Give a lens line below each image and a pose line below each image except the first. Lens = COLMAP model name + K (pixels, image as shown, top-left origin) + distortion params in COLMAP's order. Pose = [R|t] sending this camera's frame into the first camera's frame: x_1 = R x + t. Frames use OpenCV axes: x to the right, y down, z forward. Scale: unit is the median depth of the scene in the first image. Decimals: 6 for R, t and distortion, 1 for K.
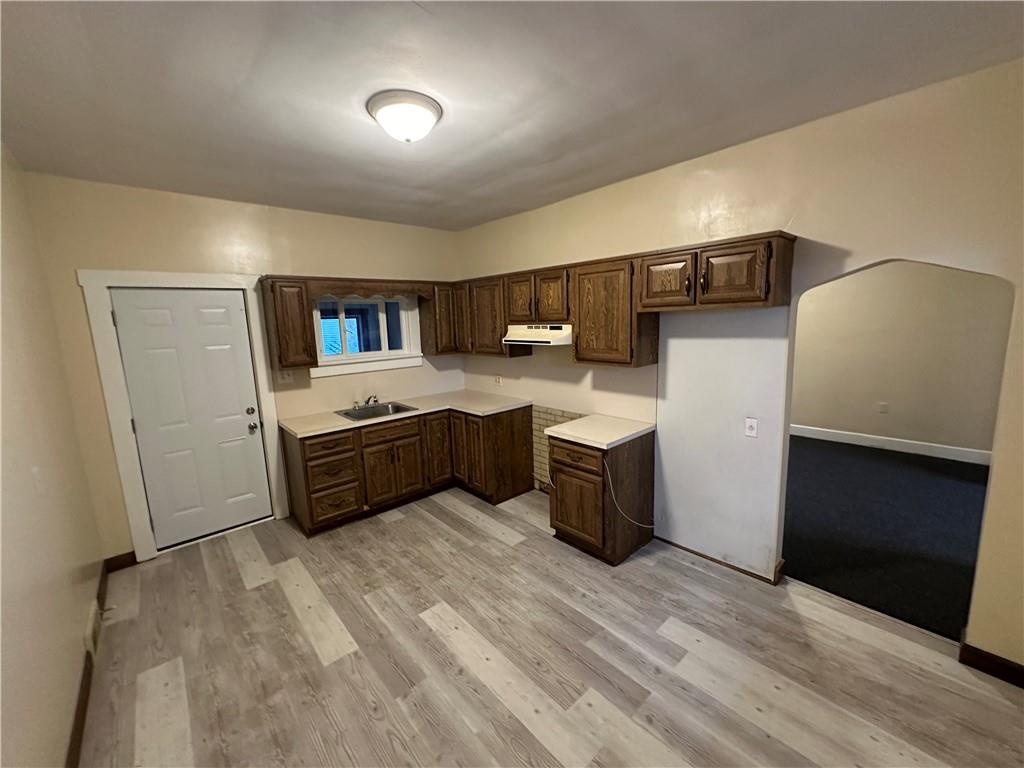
lens RADIAL K [[408.3, 0, 511.7], [0, 408.3, 383.4], [0, 0, 1]] dist [-0.000720, -0.000157]
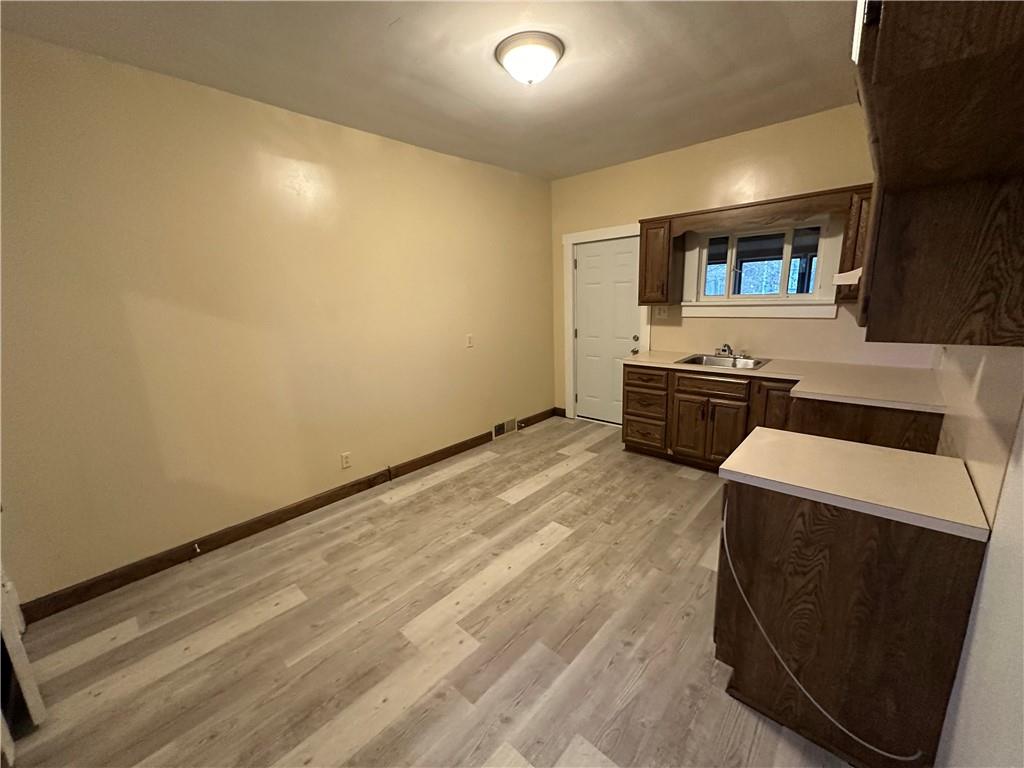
lens RADIAL K [[408.3, 0, 511.2], [0, 408.3, 381.9], [0, 0, 1]] dist [-0.000720, -0.000157]
pose [[0.096021, 0.241136, -0.965729, 0.670476], [-0.120218, 0.965920, 0.229231, -0.051329], [0.988093, 0.094087, 0.121738, 0.616337]]
